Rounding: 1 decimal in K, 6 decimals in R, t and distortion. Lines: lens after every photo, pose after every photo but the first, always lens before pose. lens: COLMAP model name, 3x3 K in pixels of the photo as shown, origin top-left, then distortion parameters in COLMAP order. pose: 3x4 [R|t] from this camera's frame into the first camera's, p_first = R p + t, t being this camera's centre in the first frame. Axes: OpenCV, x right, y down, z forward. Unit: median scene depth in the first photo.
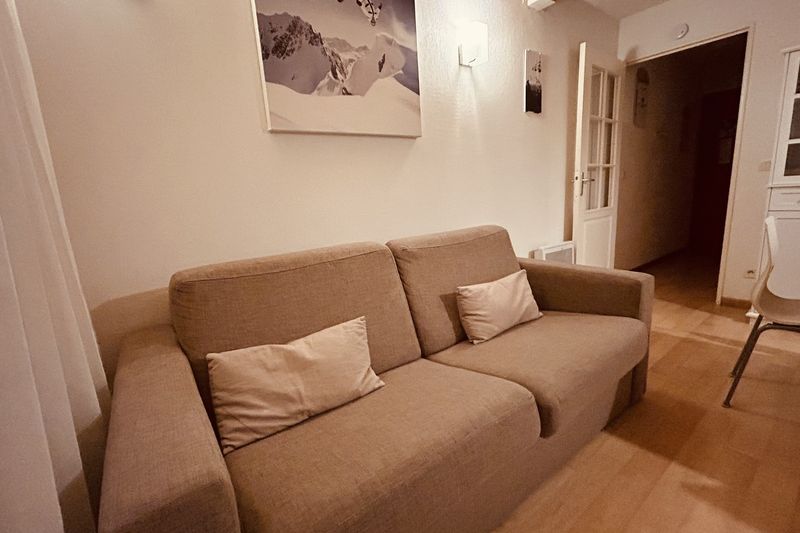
lens RADIAL K [[349.5, 0, 399.9], [0, 349.5, 262.7], [0, 0, 1]] dist [-0.000385, 0.002531]
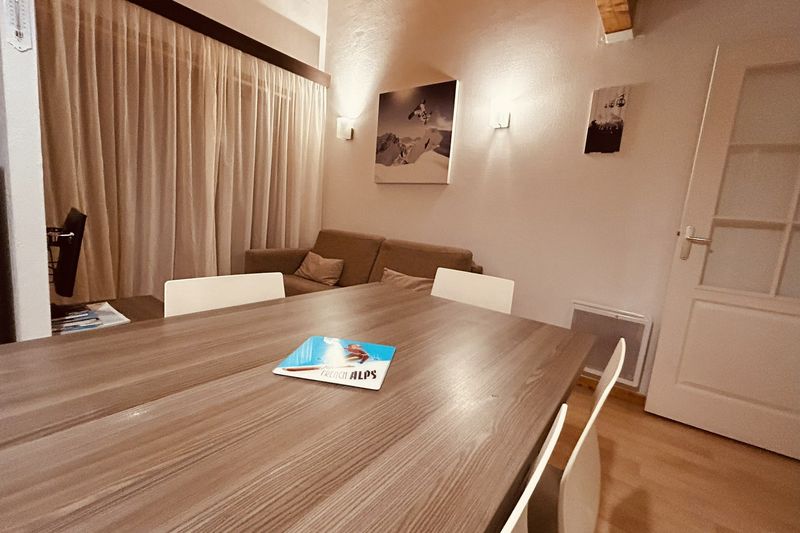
lens RADIAL K [[349.5, 0, 400.9], [0, 349.5, 265.8], [0, 0, 1]] dist [-0.000385, 0.002531]
pose [[0.264101, 0.225762, -0.937700, 1.744495], [-0.288489, 0.946200, 0.146557, -0.214638], [0.920339, 0.231811, 0.315022, 0.480017]]
